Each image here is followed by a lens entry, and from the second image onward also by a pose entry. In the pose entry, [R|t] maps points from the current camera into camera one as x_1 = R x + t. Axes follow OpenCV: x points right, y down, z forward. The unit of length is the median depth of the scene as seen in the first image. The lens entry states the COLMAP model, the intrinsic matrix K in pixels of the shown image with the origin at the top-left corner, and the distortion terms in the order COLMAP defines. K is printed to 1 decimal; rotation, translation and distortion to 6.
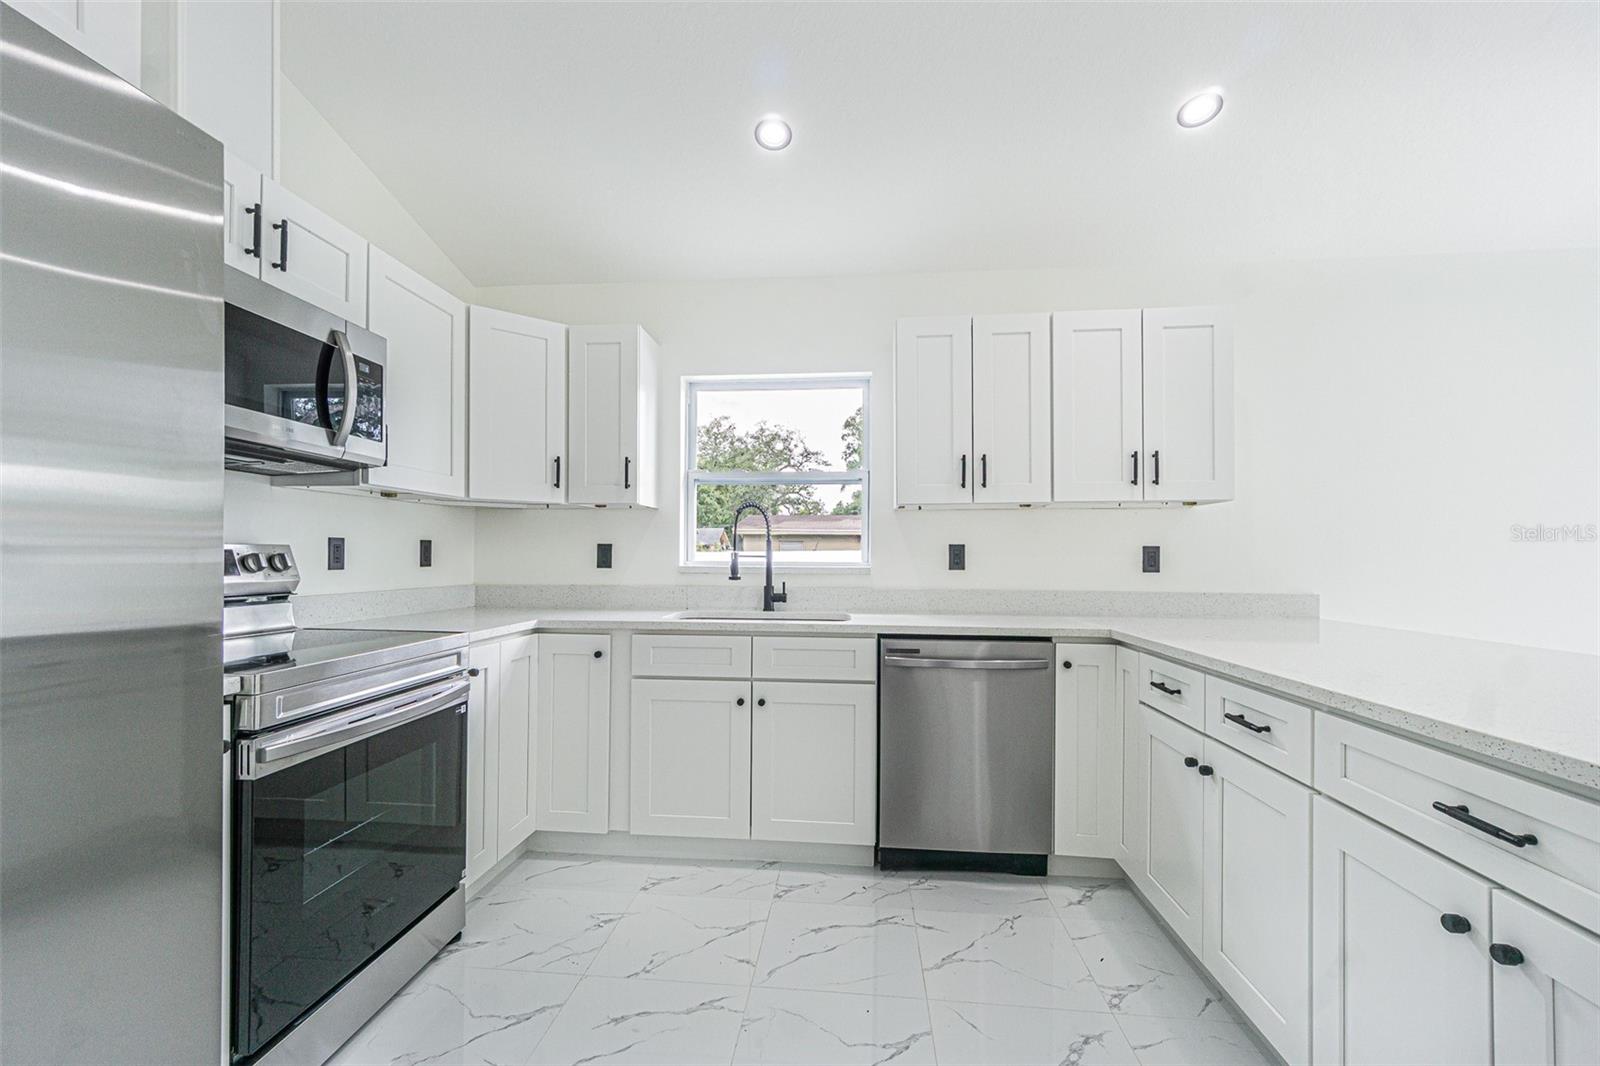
lens RADIAL K [[690.3, 0, 796.5], [0, 690.3, 554.1], [0, 0, 1]] dist [0.001191, 0.000564]
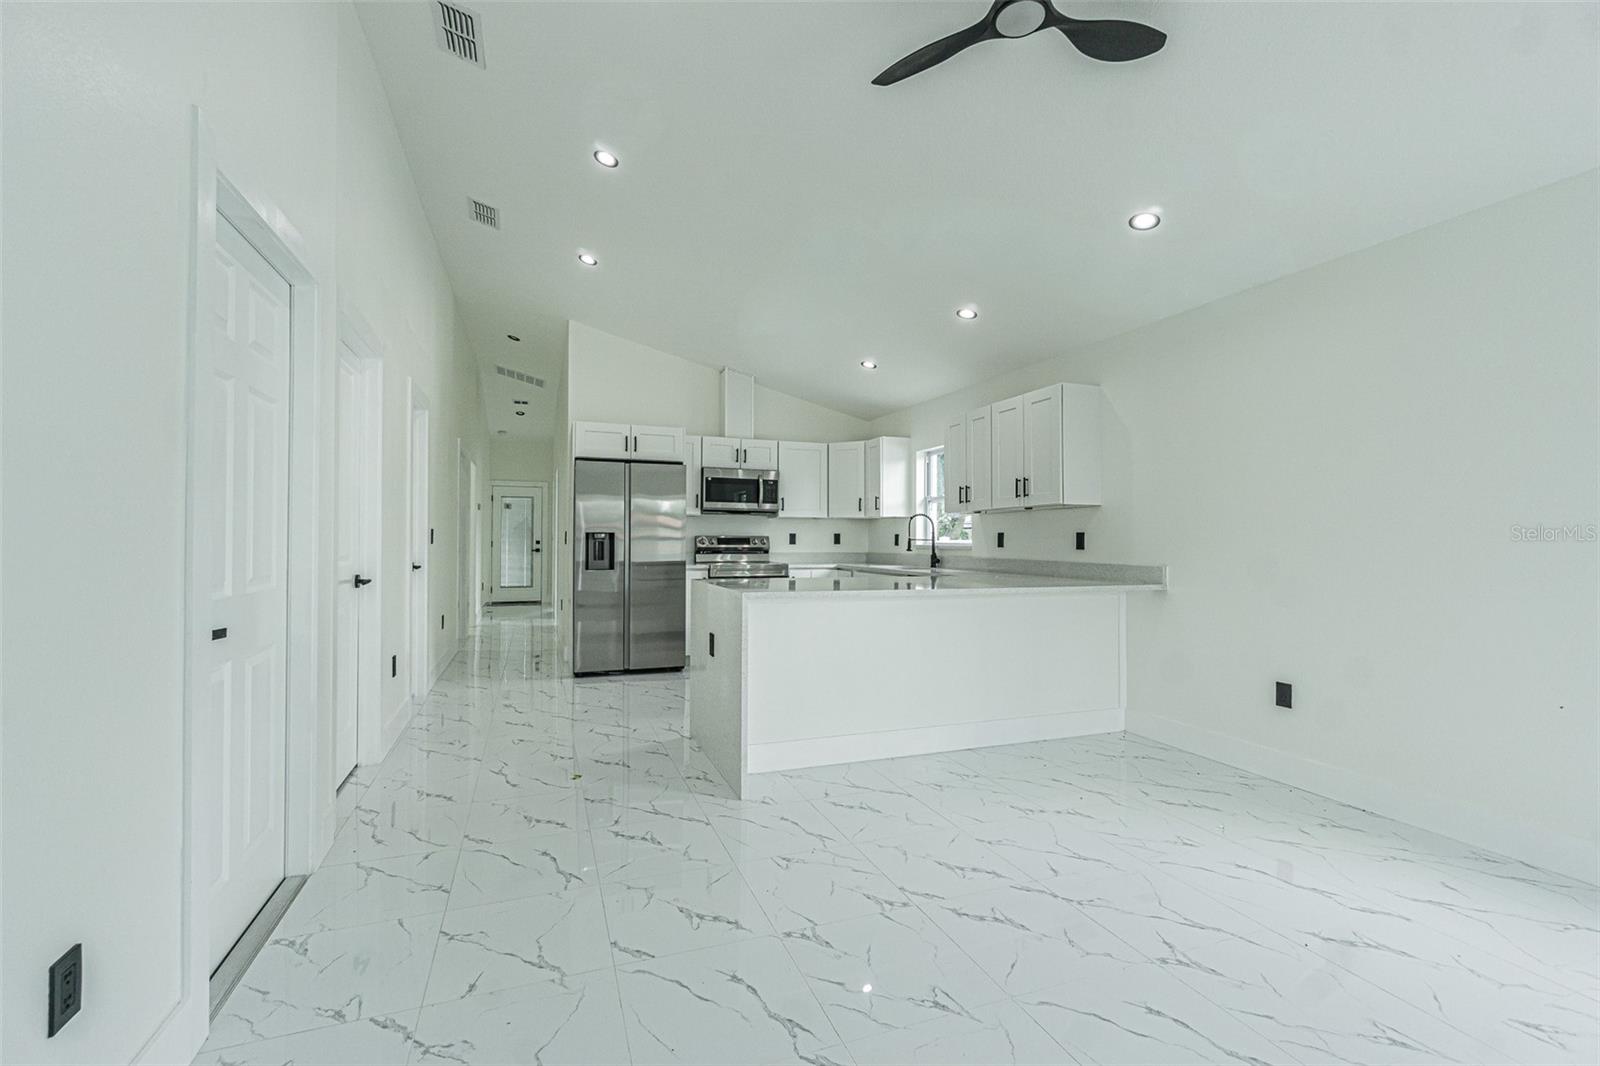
lens RADIAL K [[738.9, 0, 800.0], [0, 738.9, 533.0], [0, 0, 1]] dist [-0.002796, -0.000099]
pose [[0.419973, -0.011133, -0.907468, 1.733794], [-0.001234, 0.999917, -0.012839, 0.011558], [0.907536, 0.006512, 0.419924, -0.246083]]
